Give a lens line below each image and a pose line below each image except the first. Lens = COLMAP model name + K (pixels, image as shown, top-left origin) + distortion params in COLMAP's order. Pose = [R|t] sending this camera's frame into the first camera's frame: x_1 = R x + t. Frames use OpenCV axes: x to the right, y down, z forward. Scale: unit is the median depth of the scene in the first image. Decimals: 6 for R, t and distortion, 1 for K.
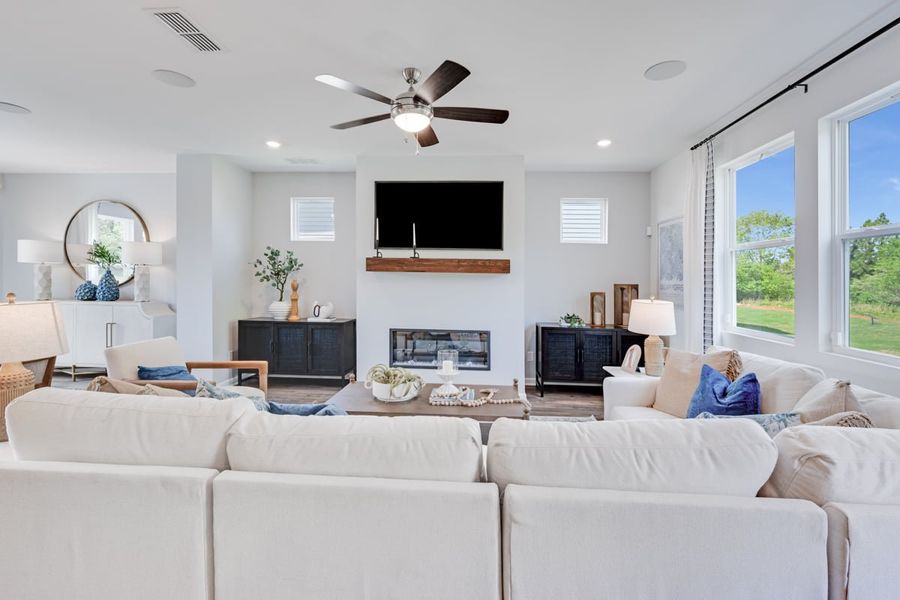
lens RADIAL K [[391.9, 0, 457.6], [0, 391.9, 281.7], [0, 0, 1]] dist [-0.001112, 0.000055]
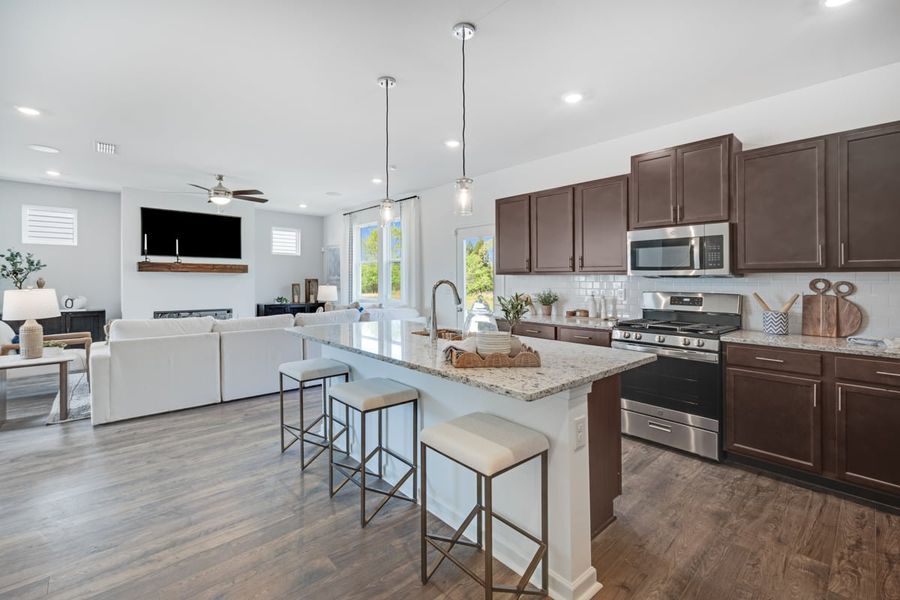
lens RADIAL K [[391.9, 0, 454.2], [0, 391.9, 276.6], [0, 0, 1]] dist [-0.001112, 0.000055]
pose [[0.693011, -0.006121, 0.720901, -0.451735], [0.009542, 0.999954, -0.000682, 0.003618], [-0.720864, 0.007351, 0.693038, -0.785538]]
